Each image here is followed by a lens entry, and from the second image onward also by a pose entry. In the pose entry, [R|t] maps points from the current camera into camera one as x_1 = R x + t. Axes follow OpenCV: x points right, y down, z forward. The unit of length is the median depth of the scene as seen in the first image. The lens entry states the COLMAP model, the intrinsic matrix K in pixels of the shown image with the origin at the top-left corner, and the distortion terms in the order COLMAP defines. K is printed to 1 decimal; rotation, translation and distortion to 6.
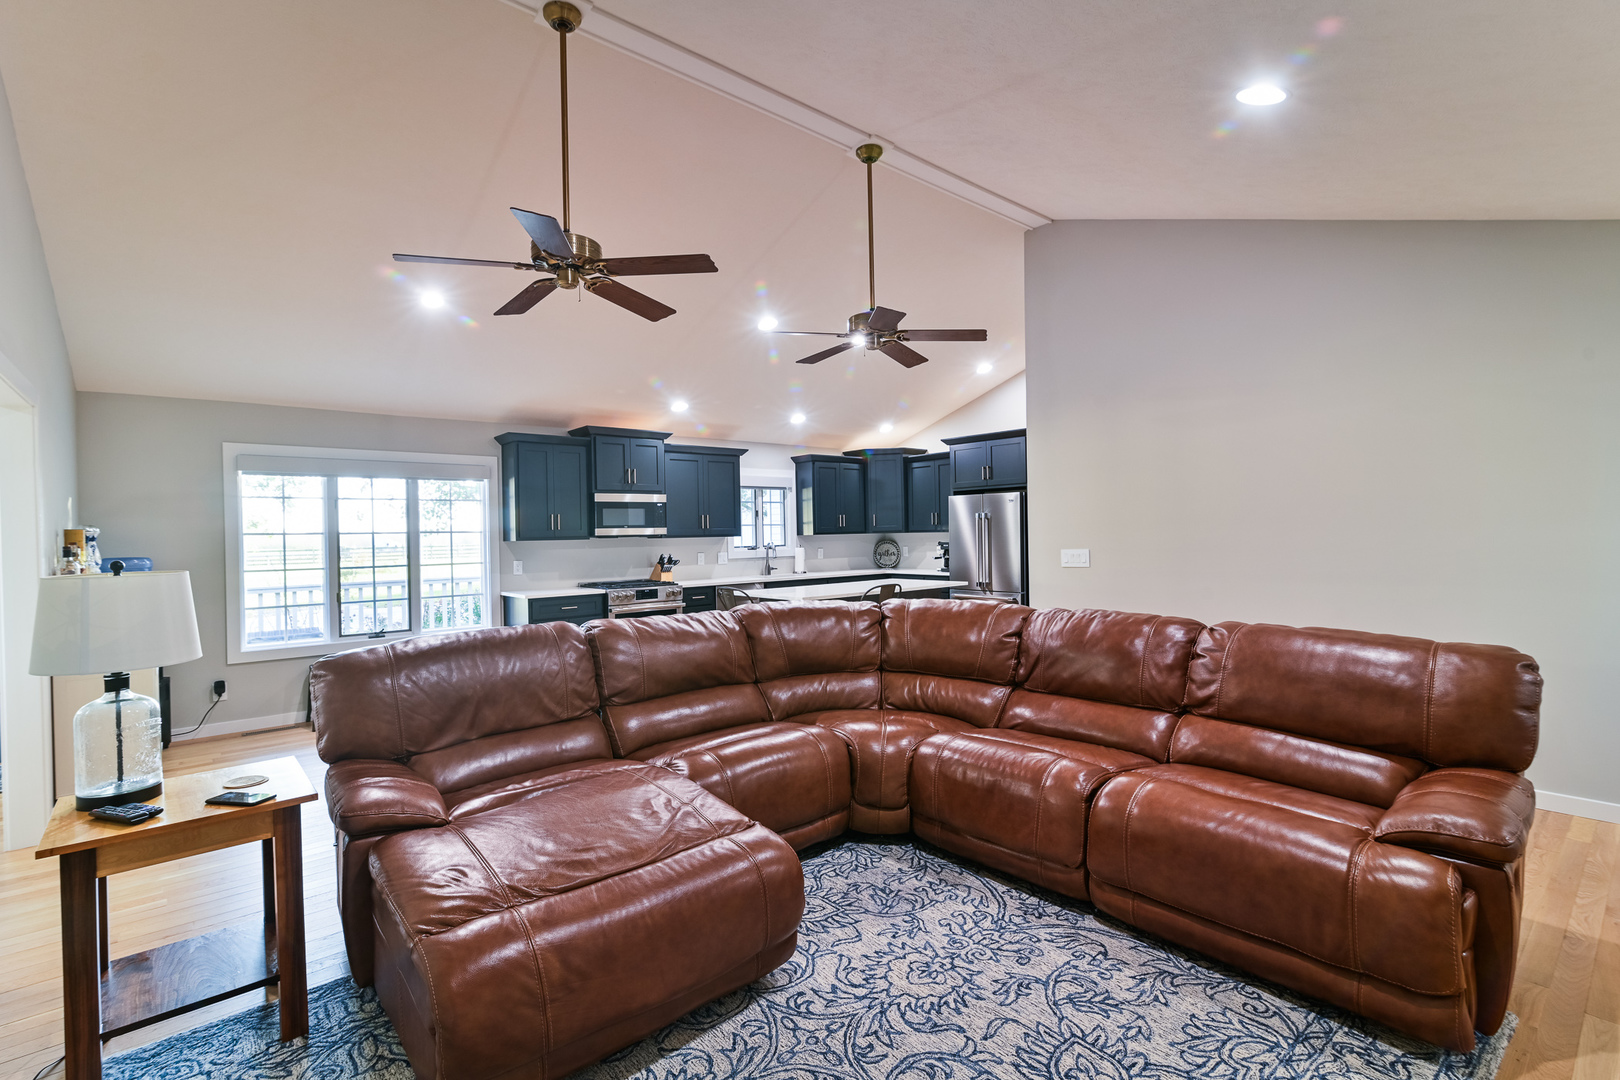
lens RADIAL K [[748.9, 0, 817.4], [0, 748.9, 534.0], [0, 0, 1]] dist [-0.000945, -0.000406]
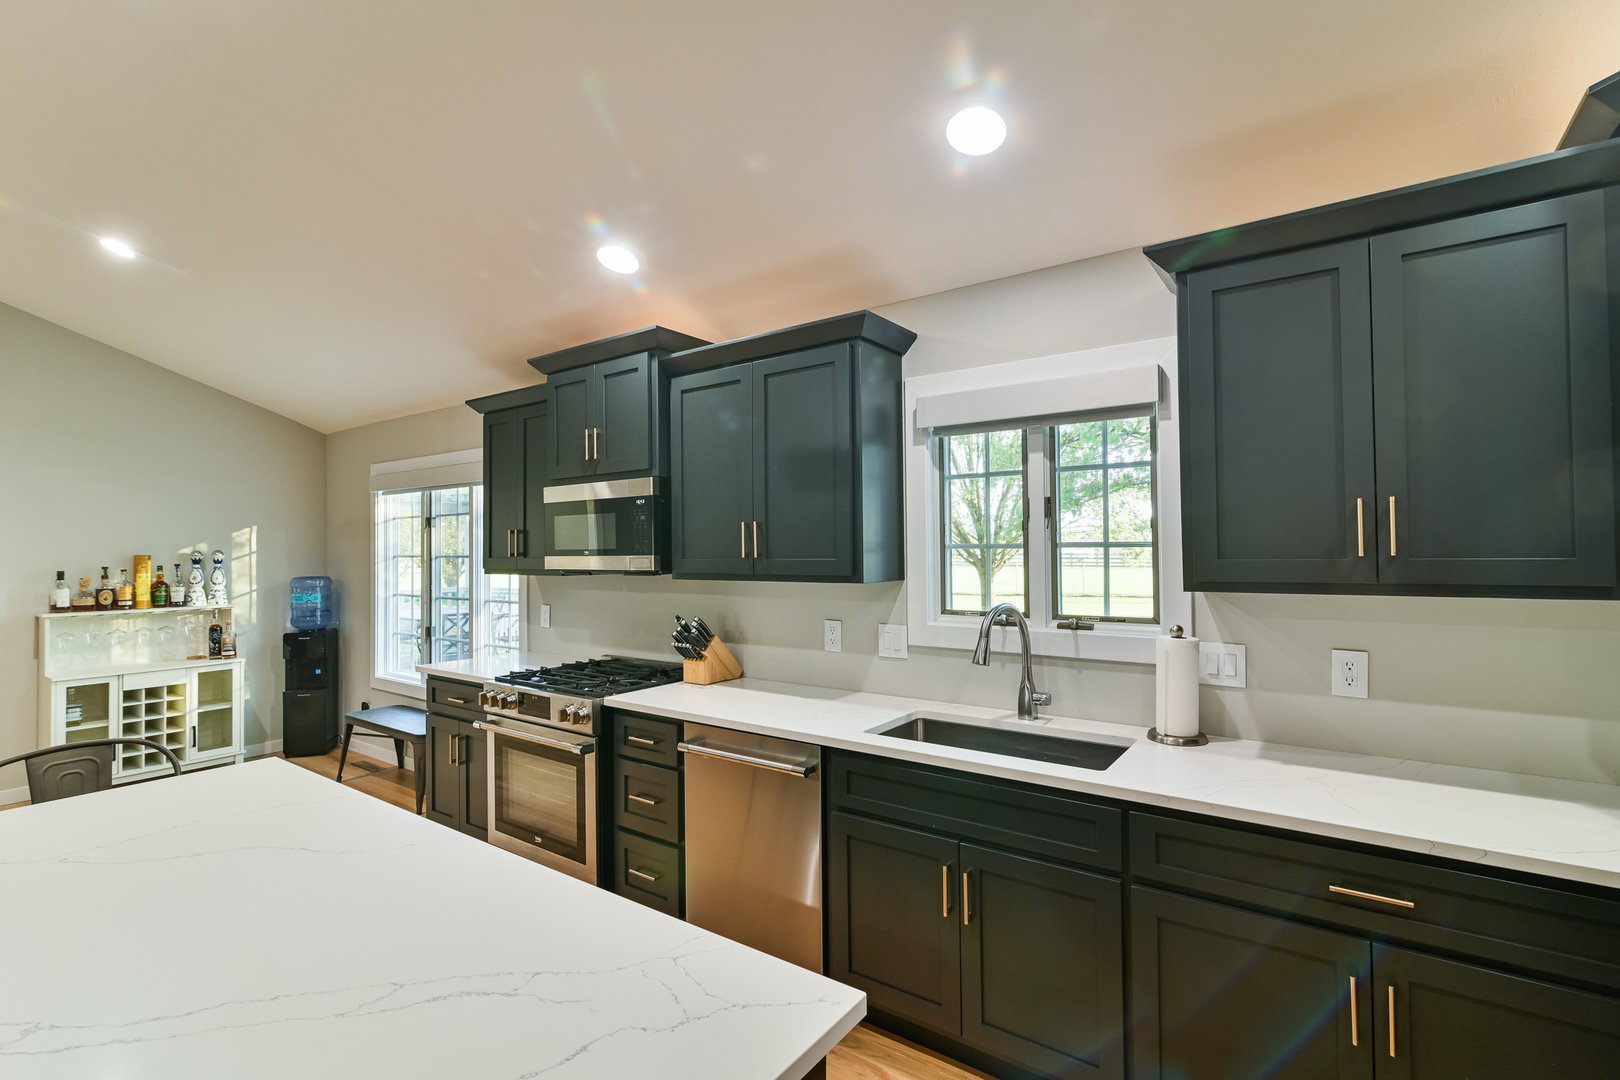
lens RADIAL K [[748.9, 0, 811.3], [0, 748.9, 530.8], [0, 0, 1]] dist [-0.000945, -0.000406]
pose [[0.225536, -0.005132, -0.974221, 0.199284], [0.003063, 0.999985, -0.004559, -0.017227], [0.974230, -0.001956, 0.225548, 0.853568]]
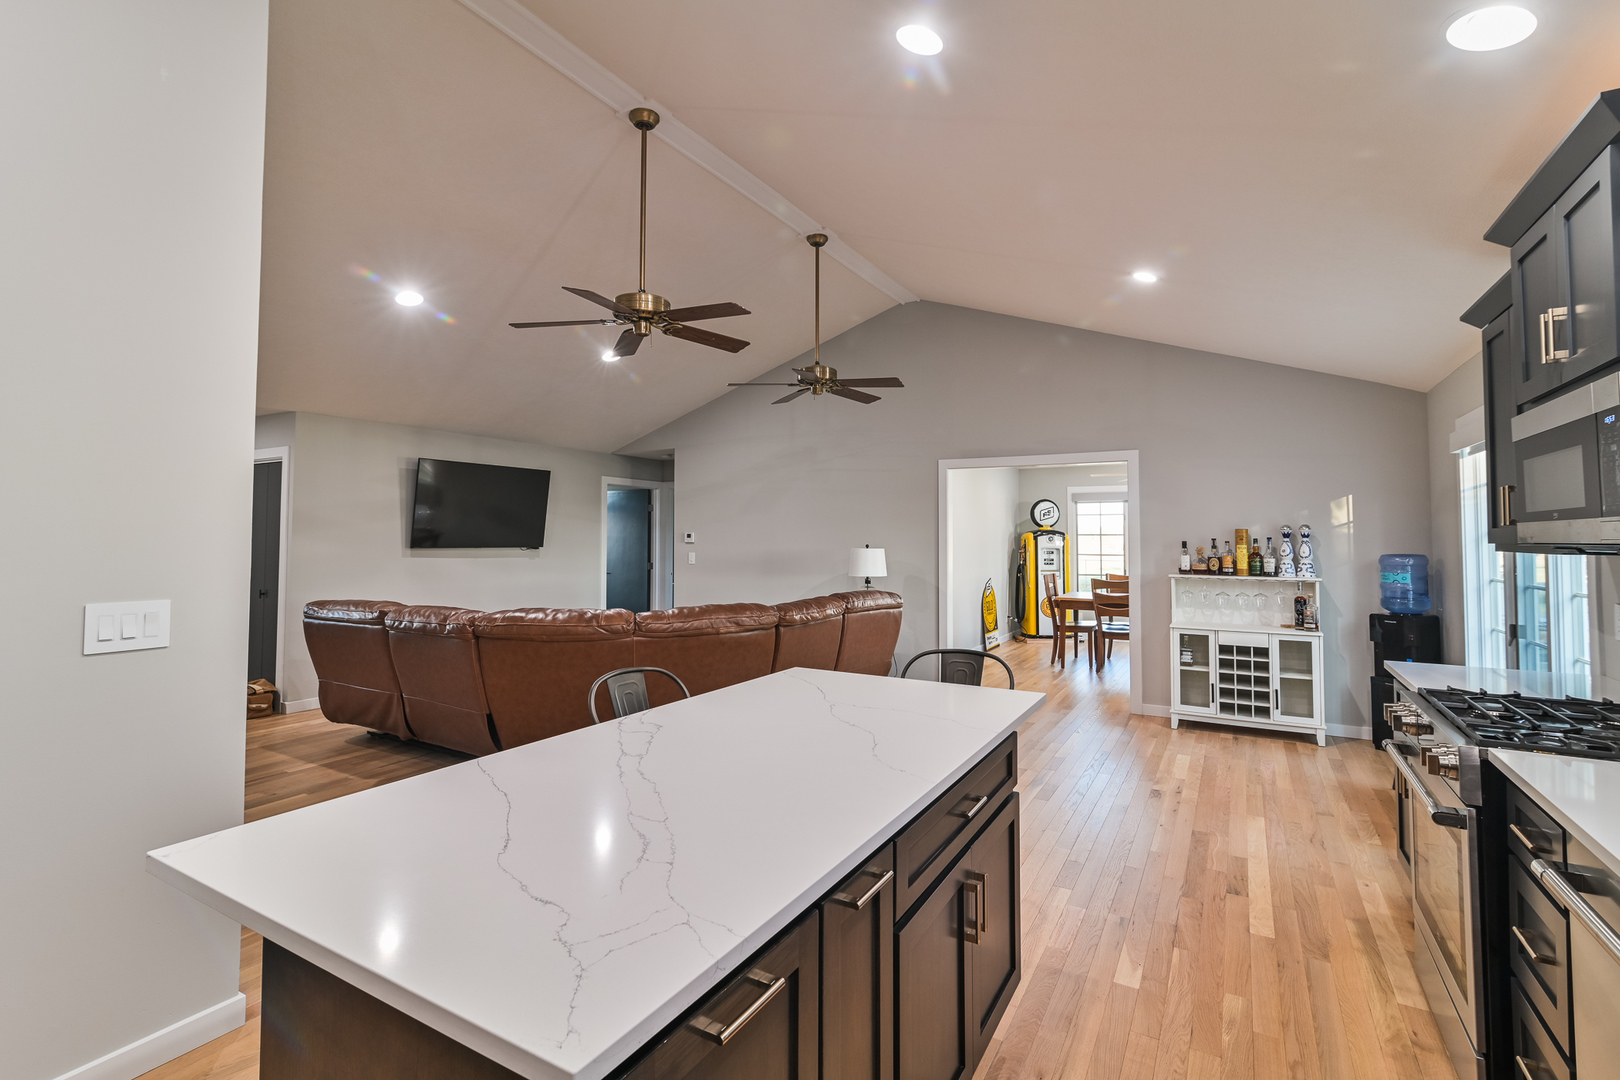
lens RADIAL K [[748.9, 0, 811.3], [0, 748.9, 508.5], [0, 0, 1]] dist [-0.000945, -0.000406]
pose [[-0.943778, 0.003342, -0.330564, 0.092603], [0.013923, 0.999463, -0.029648, -0.006164], [0.330288, -0.032584, -0.943318, 0.974786]]
